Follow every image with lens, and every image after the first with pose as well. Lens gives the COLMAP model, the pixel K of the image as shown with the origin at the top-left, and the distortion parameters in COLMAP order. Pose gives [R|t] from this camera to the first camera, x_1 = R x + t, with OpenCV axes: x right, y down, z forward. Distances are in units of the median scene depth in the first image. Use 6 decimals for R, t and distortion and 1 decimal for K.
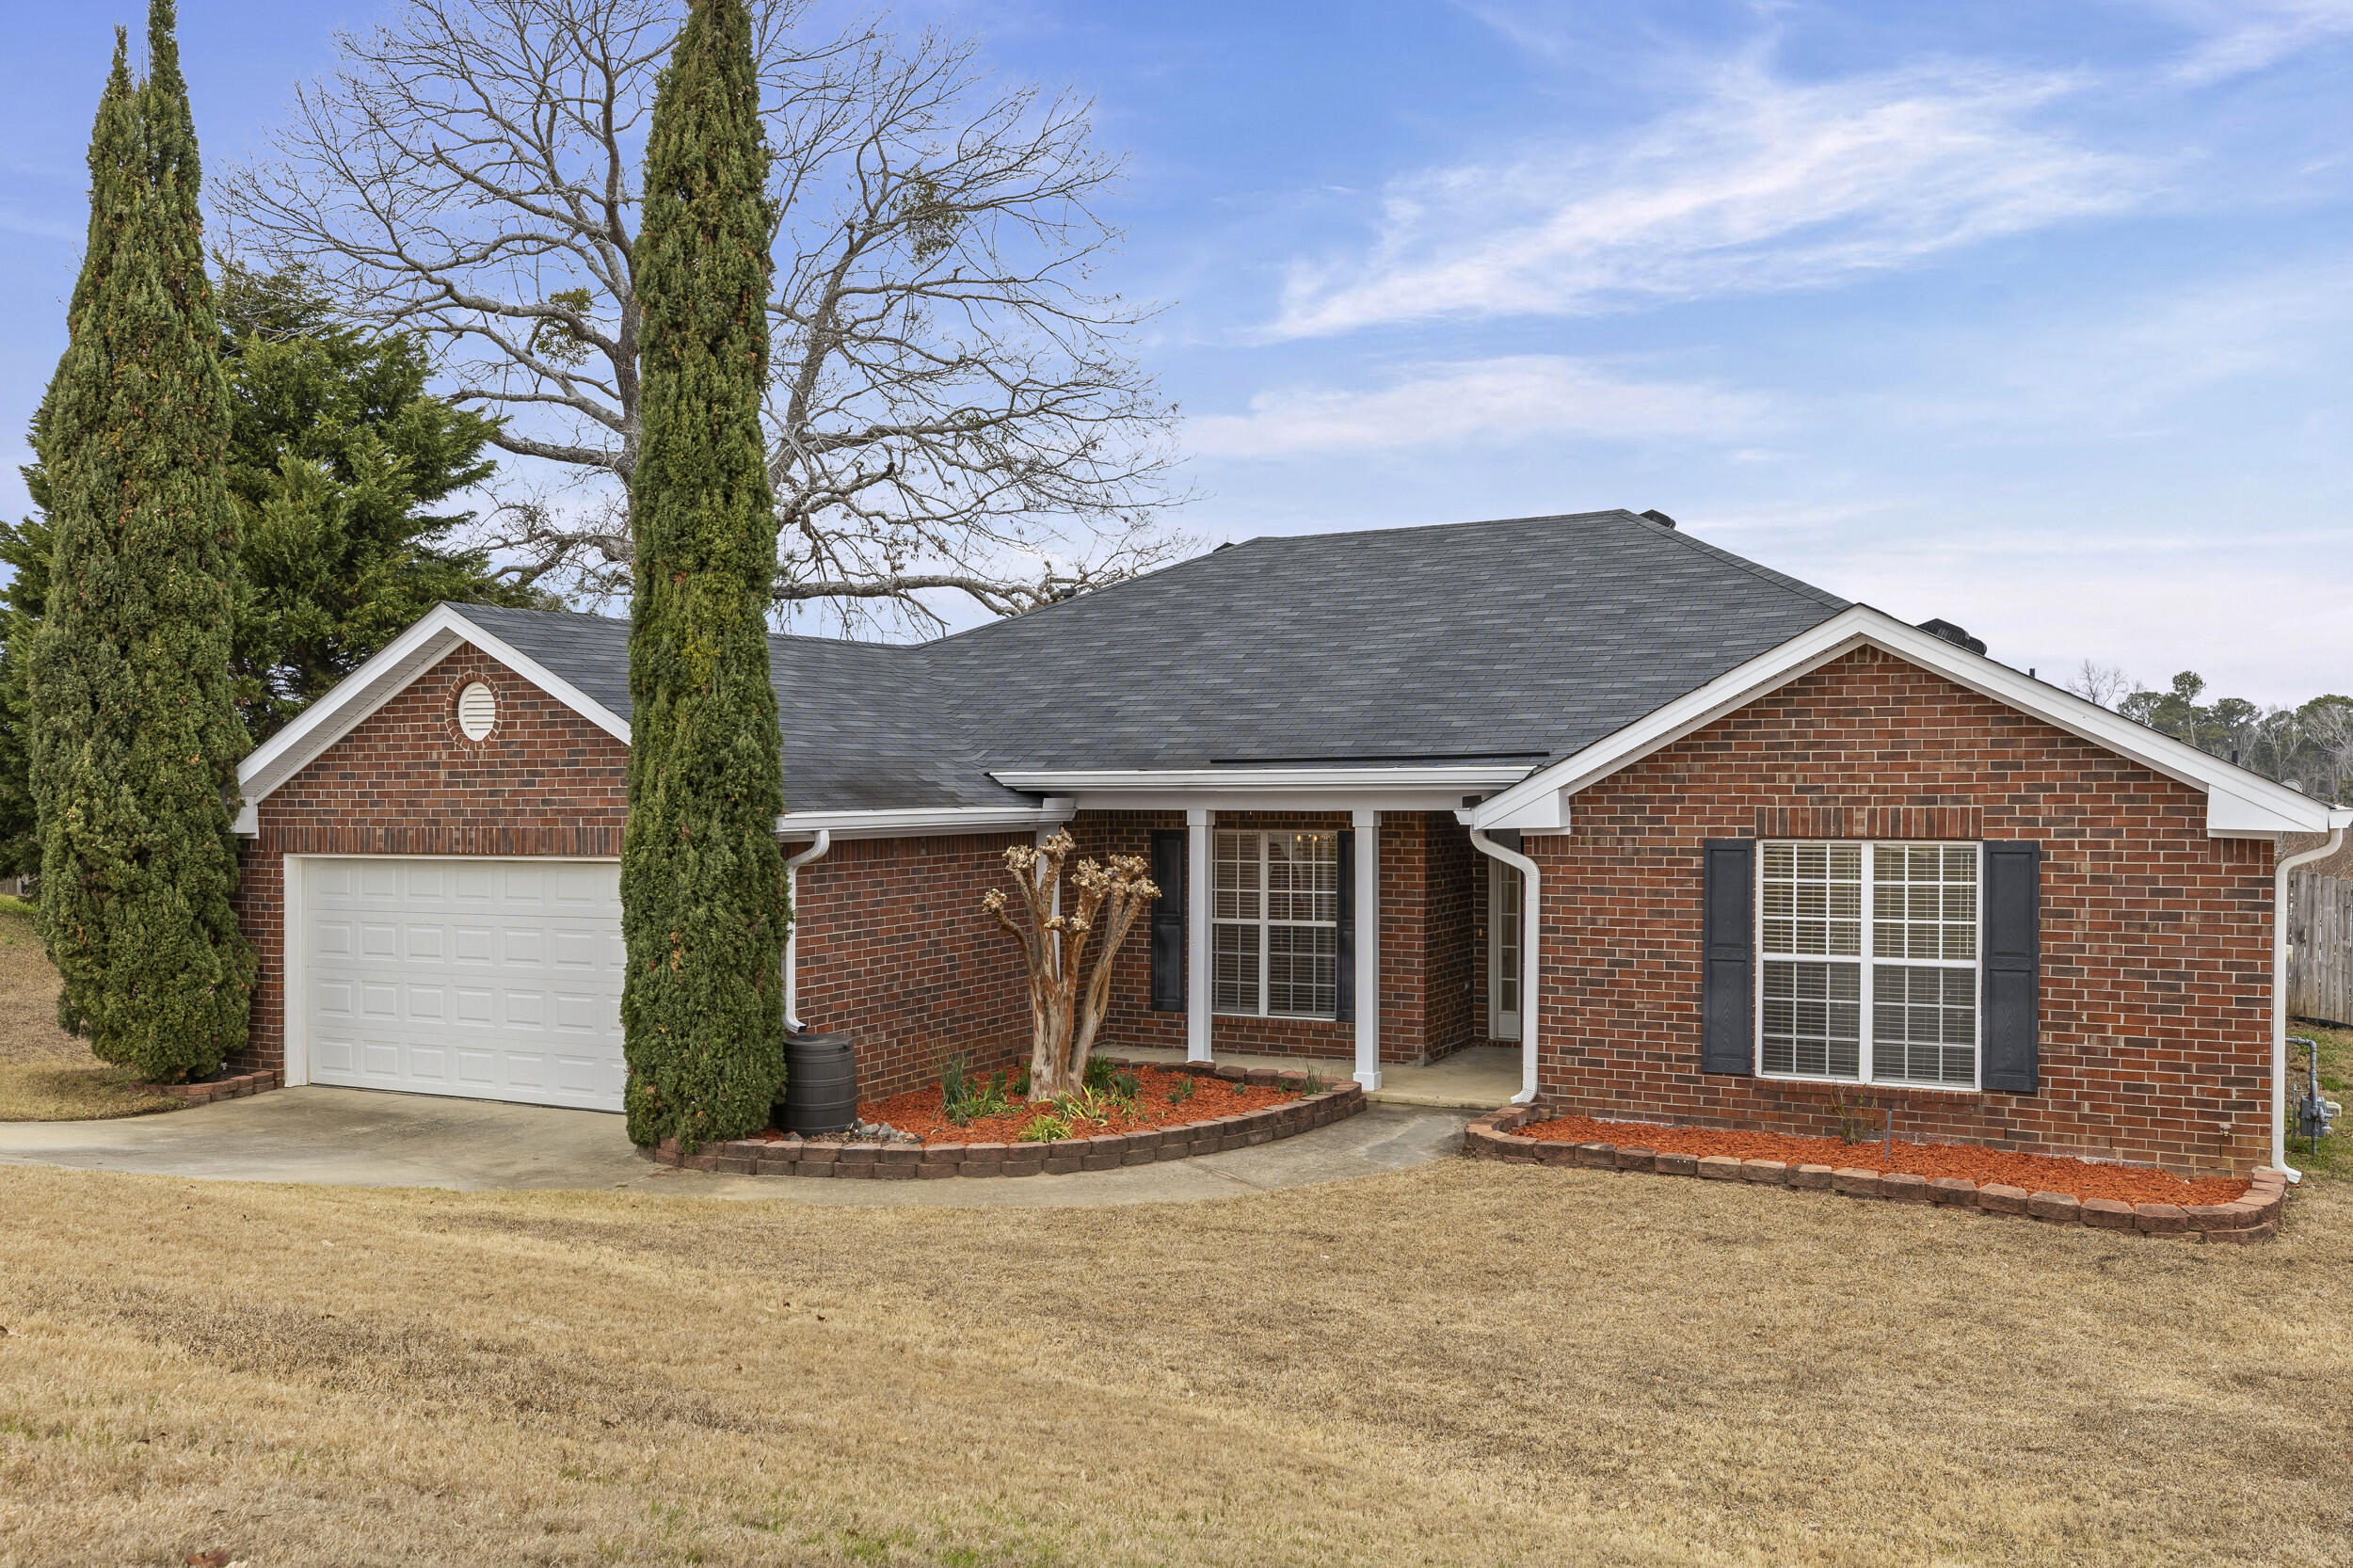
lens RADIAL K [[1841.4, 0, 1219.4], [0, 1841.4, 795.8], [0, 0, 1]] dist [-0.012983, -0.004962]
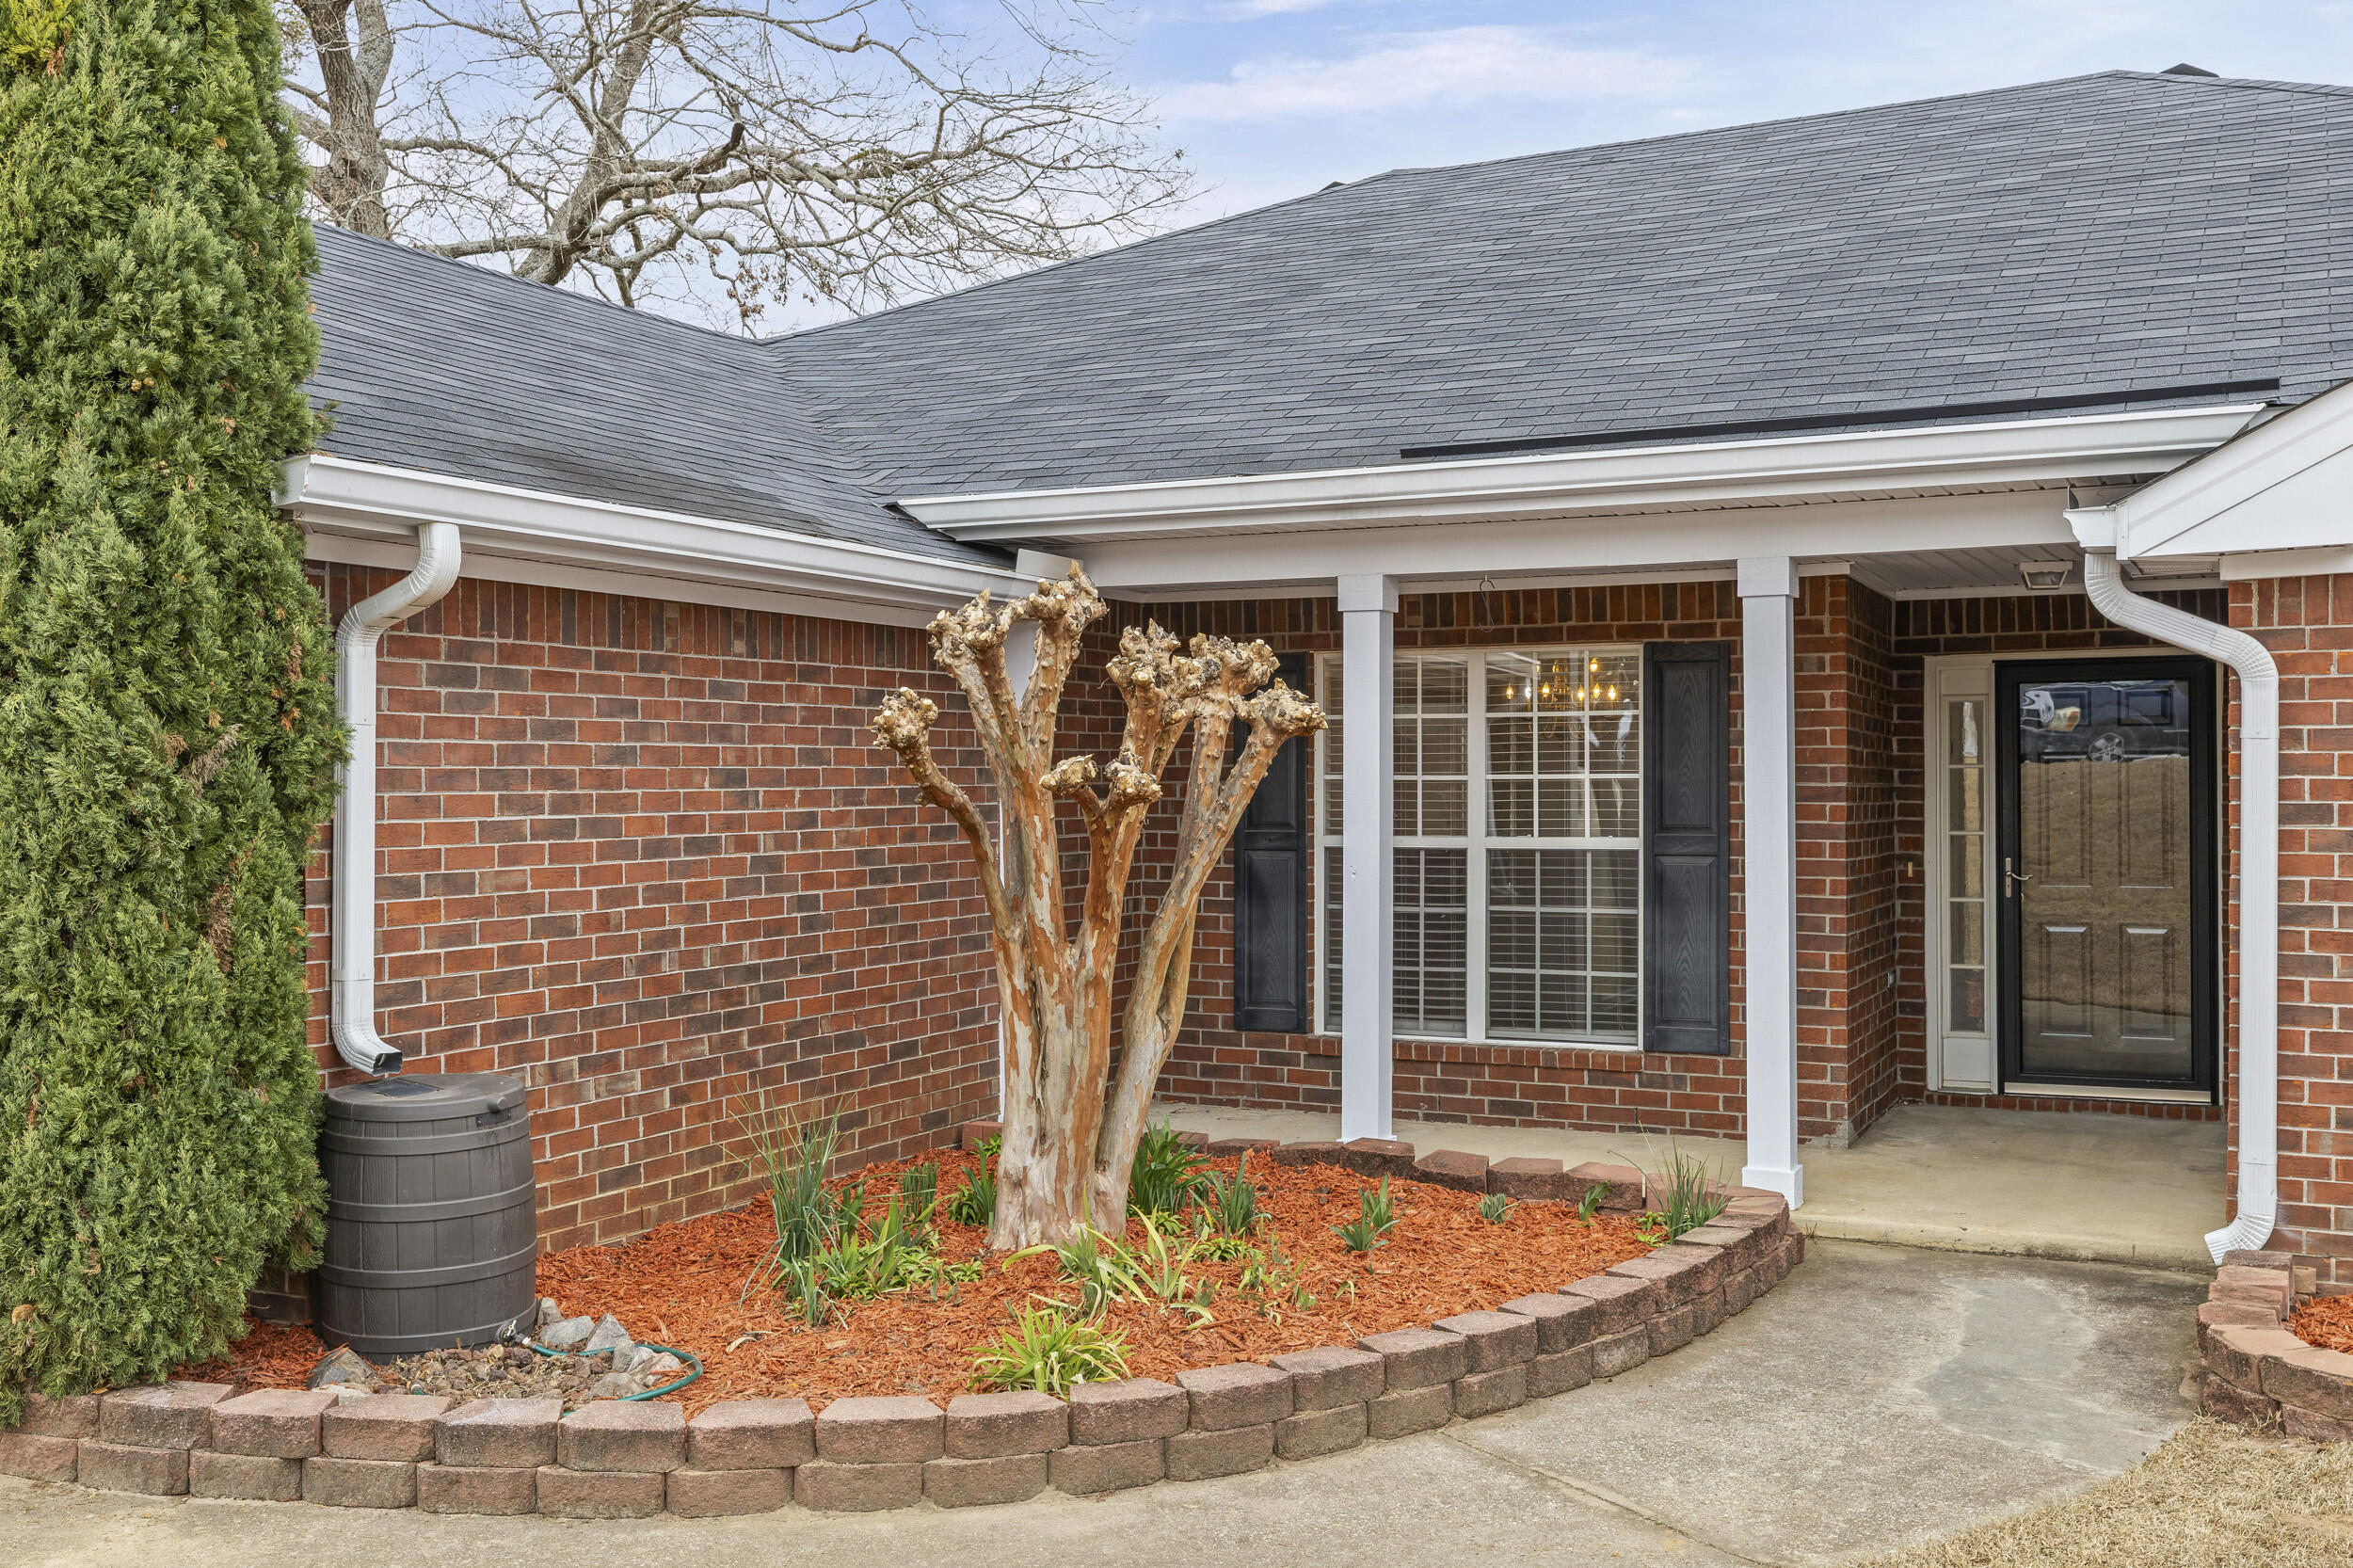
lens RADIAL K [[2338.8, 0, 1176.5], [0, 2338.8, 784.0], [0, 0, 1]] dist [0.006892, 0.009191]
pose [[0.999951, -0.000848, -0.009896, -0.059657], [0.000861, 0.999999, 0.001301, 0.066726], [0.009895, -0.001310, 0.999950, 0.502196]]
